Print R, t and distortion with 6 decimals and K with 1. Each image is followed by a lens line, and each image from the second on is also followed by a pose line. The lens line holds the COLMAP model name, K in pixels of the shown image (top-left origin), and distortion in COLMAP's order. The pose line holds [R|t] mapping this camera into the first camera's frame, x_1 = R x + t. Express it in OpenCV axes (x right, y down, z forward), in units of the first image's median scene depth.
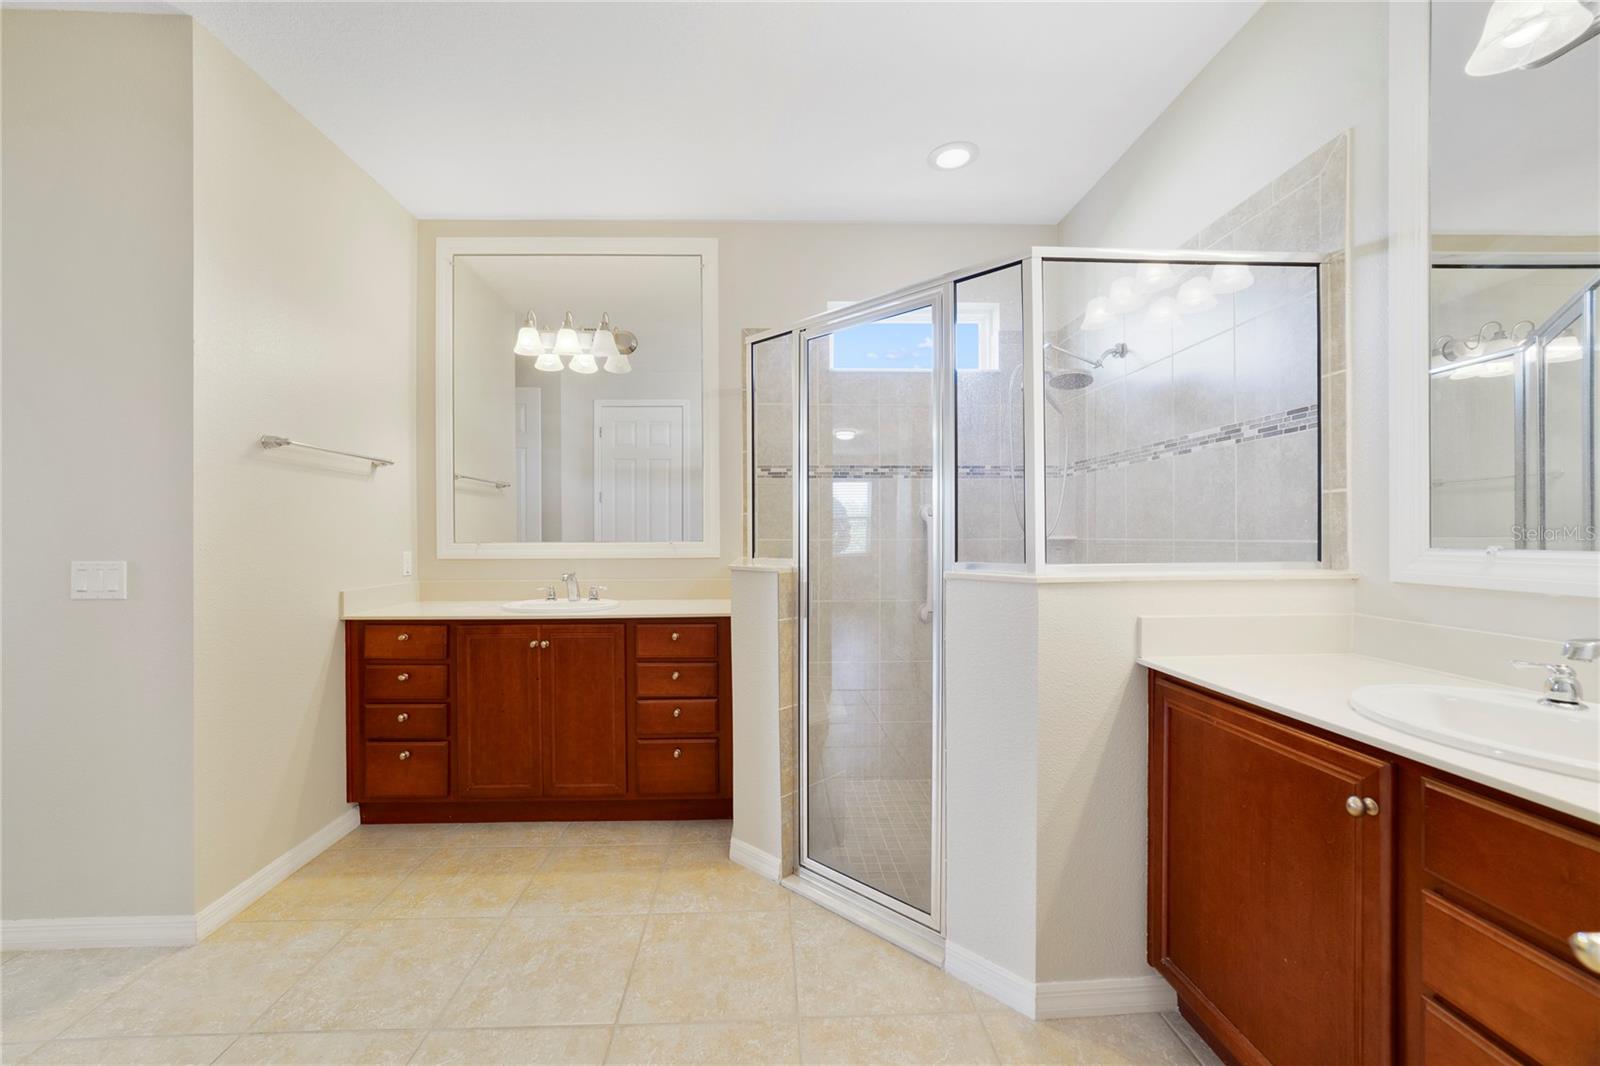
lens RADIAL K [[621.8, 0, 776.1], [0, 621.8, 540.4], [0, 0, 1]] dist [-0.007445, 0.002994]
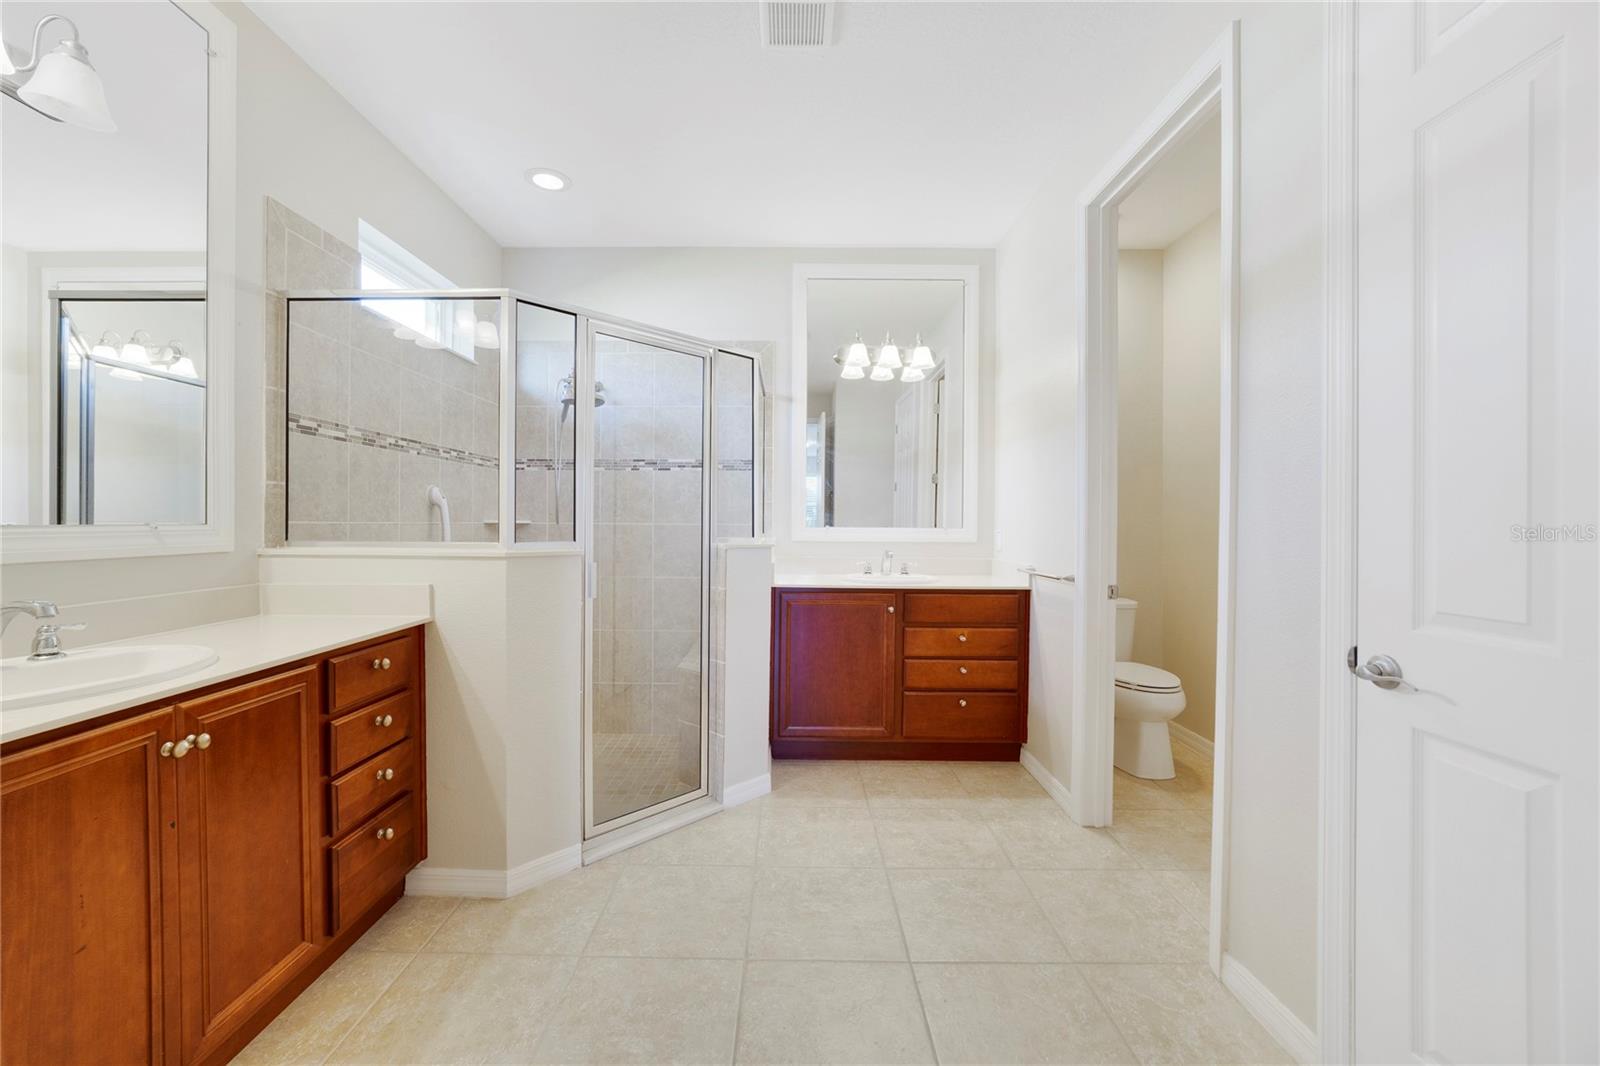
lens RADIAL K [[621.8, 0, 778.3], [0, 621.8, 527.3], [0, 0, 1]] dist [-0.007445, 0.002994]
pose [[0.047249, -0.006383, 0.998863, -0.913296], [-0.001345, 0.999978, 0.006453, -0.001730], [-0.998882, -0.001649, 0.047240, 0.594491]]
